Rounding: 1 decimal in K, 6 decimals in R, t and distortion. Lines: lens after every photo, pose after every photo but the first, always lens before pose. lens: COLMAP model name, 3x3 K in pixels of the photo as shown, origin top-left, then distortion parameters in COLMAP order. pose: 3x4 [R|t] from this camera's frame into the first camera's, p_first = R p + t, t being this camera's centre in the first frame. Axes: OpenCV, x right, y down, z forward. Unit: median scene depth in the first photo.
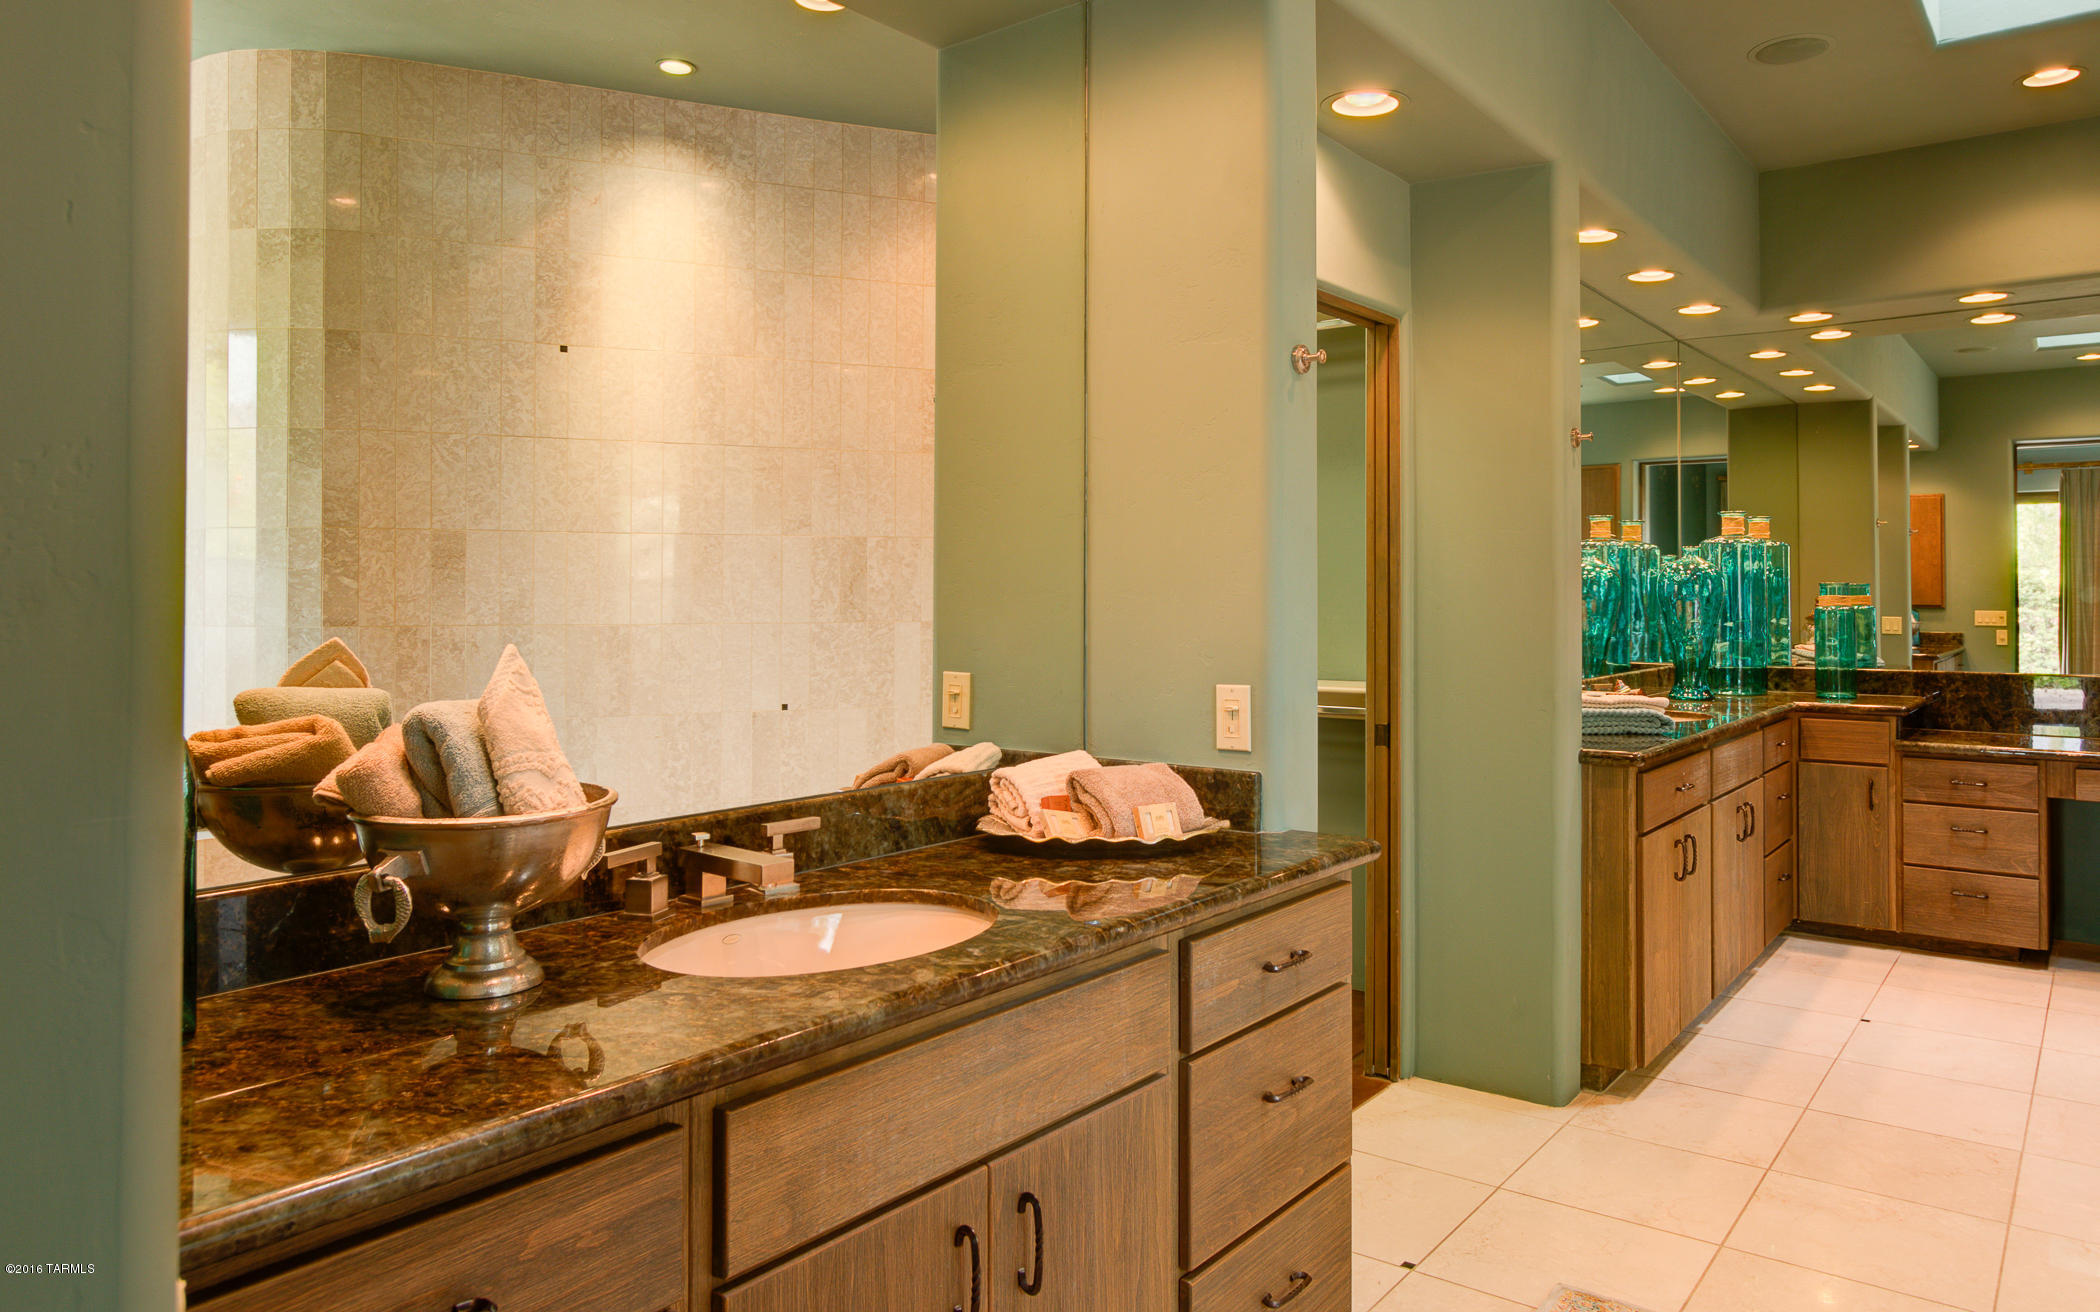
lens RADIAL K [[1338.0, 0, 1125.9], [0, 1338.0, 600.9], [0, 0, 1]] dist [0.000285, -0.024193]
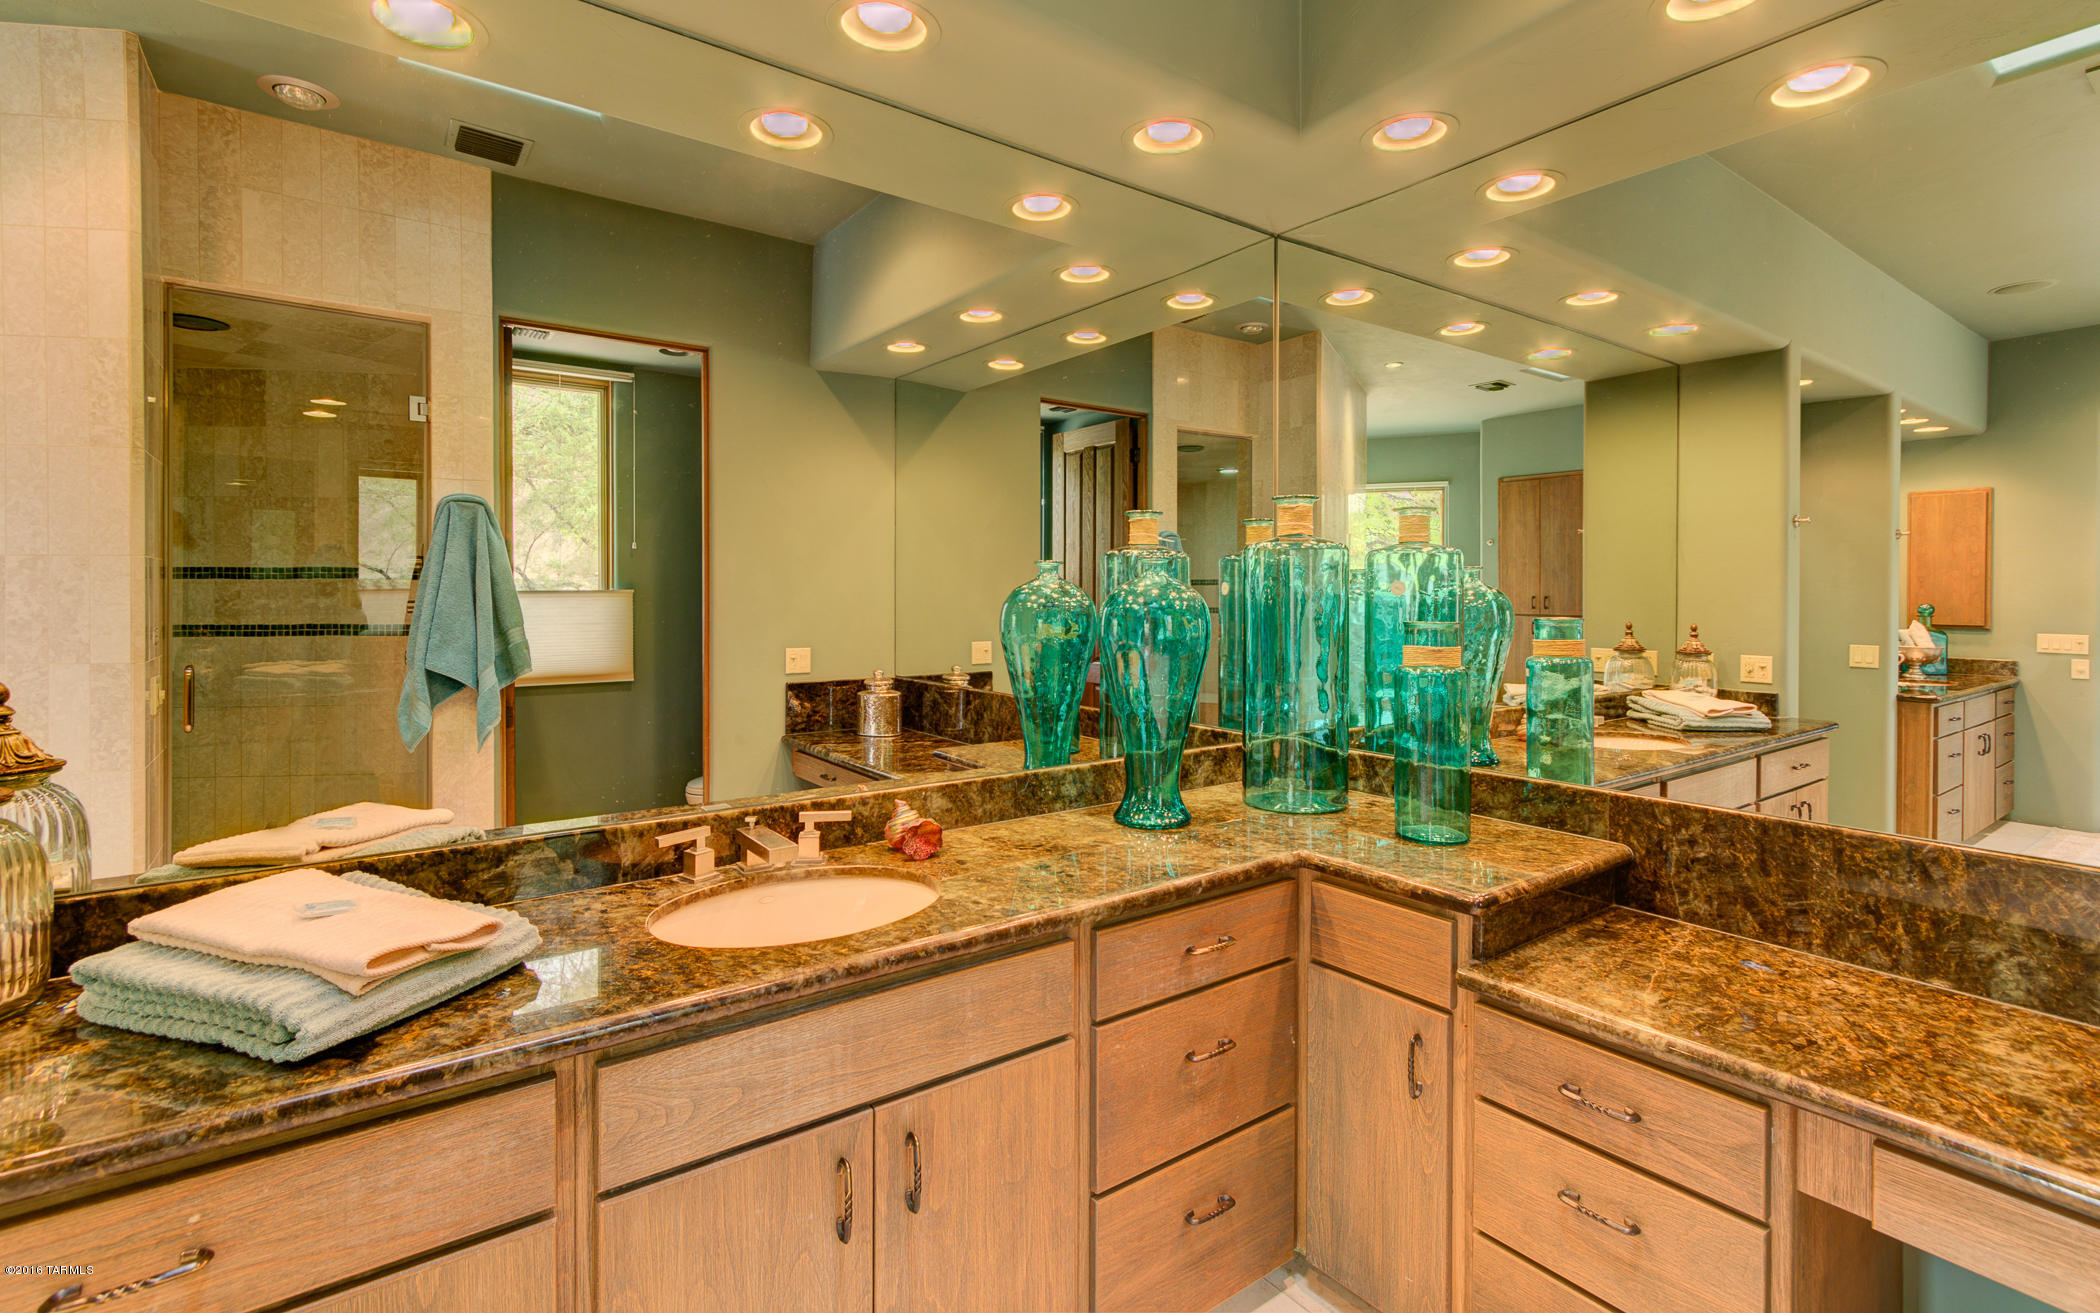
lens RADIAL K [[956.1, 0, 1021.7], [0, 956.1, 615.6], [0, 0, 1]] dist [0.000763, -0.001660]
pose [[0.953903, 0.008410, -0.299999, 0.512599], [-0.003726, 0.999862, 0.016184, -0.022762], [0.300093, -0.014320, 0.953802, 0.612833]]
